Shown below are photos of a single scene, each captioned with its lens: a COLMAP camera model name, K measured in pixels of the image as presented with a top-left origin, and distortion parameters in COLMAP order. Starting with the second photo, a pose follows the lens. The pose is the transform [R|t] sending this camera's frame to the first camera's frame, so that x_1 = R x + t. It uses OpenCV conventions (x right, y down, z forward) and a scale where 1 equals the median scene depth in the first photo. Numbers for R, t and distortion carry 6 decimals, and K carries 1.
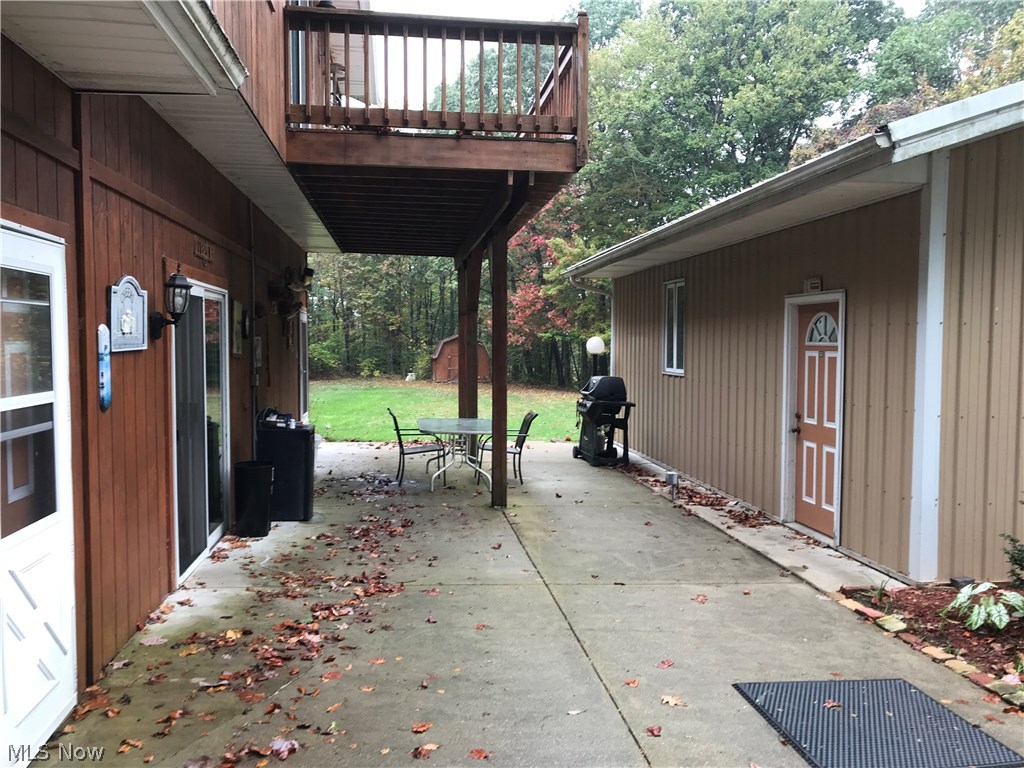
lens RADIAL K [[850.3, 0, 508.6], [0, 850.3, 384.0], [0, 0, 1]] dist [0.046278, -0.057371]
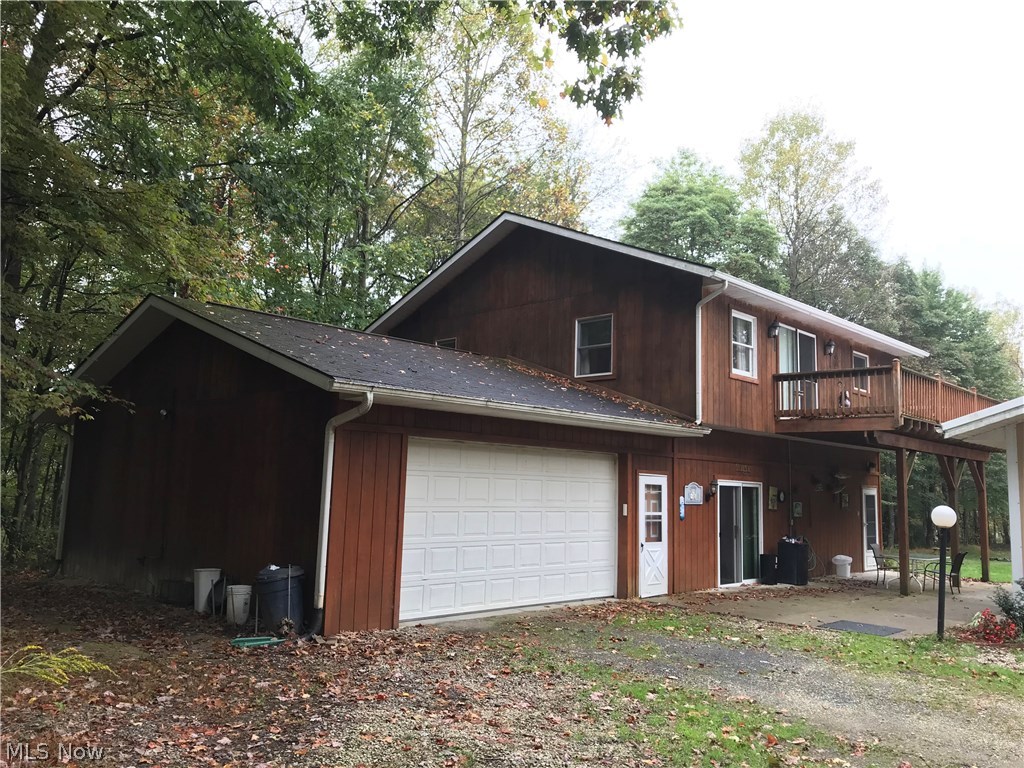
lens RADIAL K [[850.3, 0, 488.0], [0, 850.3, 387.3], [0, 0, 1]] dist [0.046278, -0.057371]
pose [[0.625339, -0.083380, -0.775886, 1.188213], [-0.065379, 0.985182, -0.158565, 0.065486], [0.777610, 0.149884, 0.610621, -1.233481]]
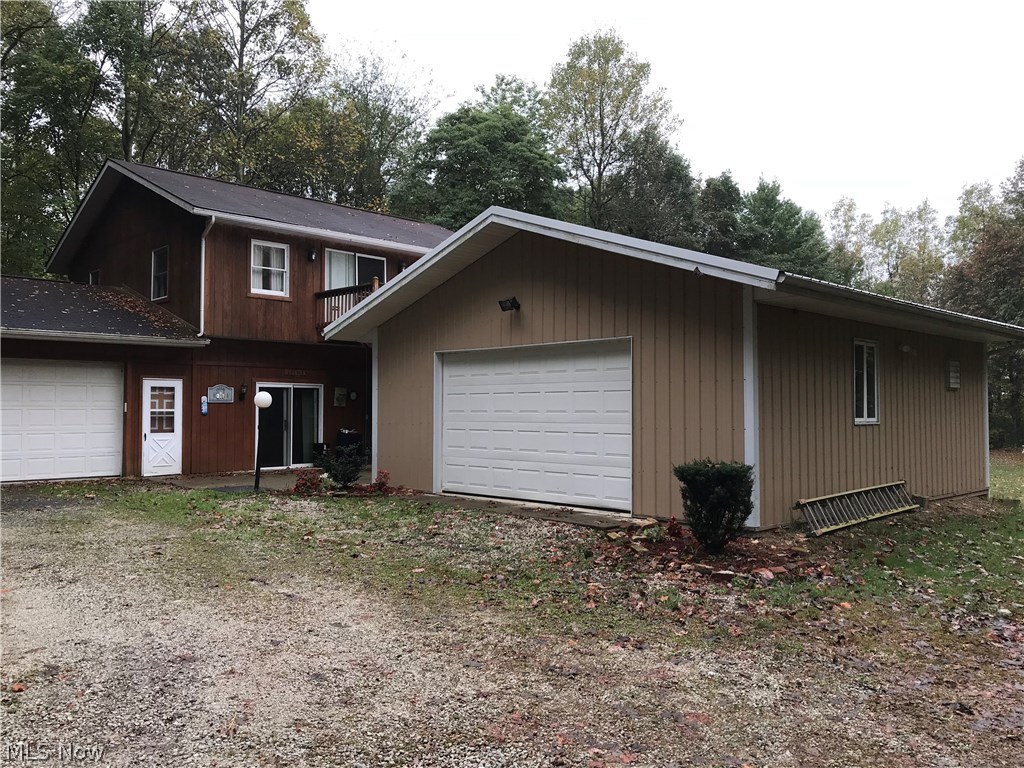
lens RADIAL K [[850.3, 0, 495.3], [0, 850.3, 392.2], [0, 0, 1]] dist [0.046278, -0.057371]
pose [[0.606015, -0.032989, -0.794769, 2.524692], [-0.031841, 0.997333, -0.065676, 0.097651], [0.794815, 0.065107, 0.603349, -0.316291]]
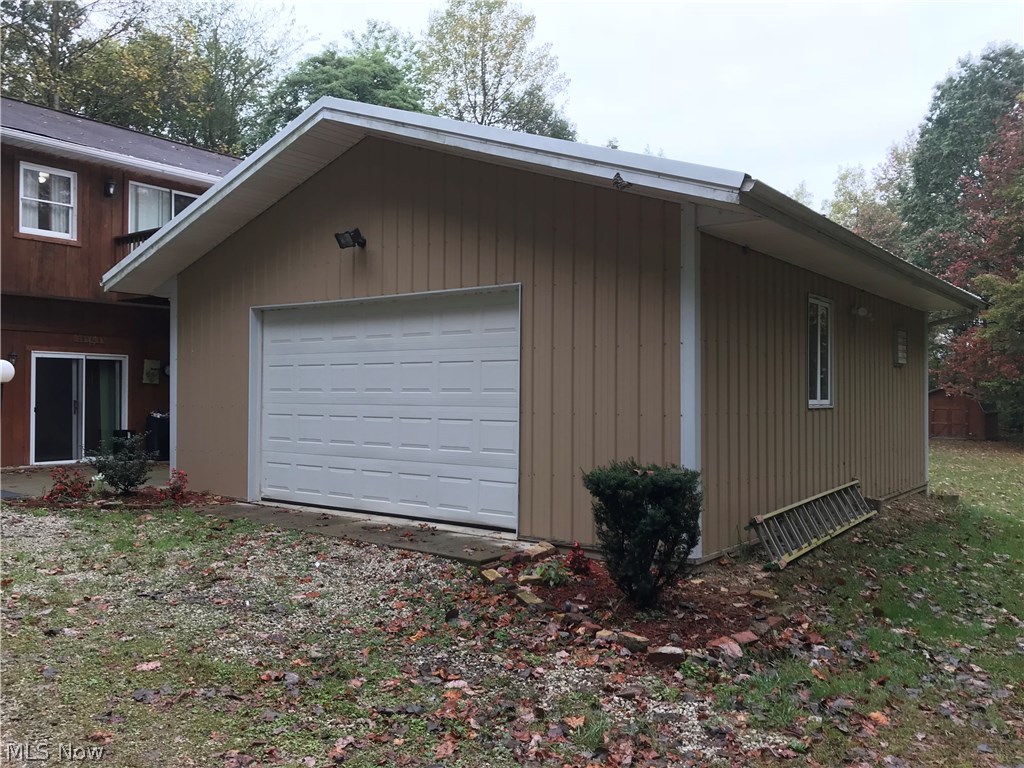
lens RADIAL K [[850.3, 0, 496.3], [0, 850.3, 392.0], [0, 0, 1]] dist [0.046278, -0.057371]
pose [[0.711117, -0.012879, -0.702956, 2.149768], [-0.029880, 0.998375, -0.048518, 0.077391], [0.702439, 0.055506, 0.709577, 0.064445]]
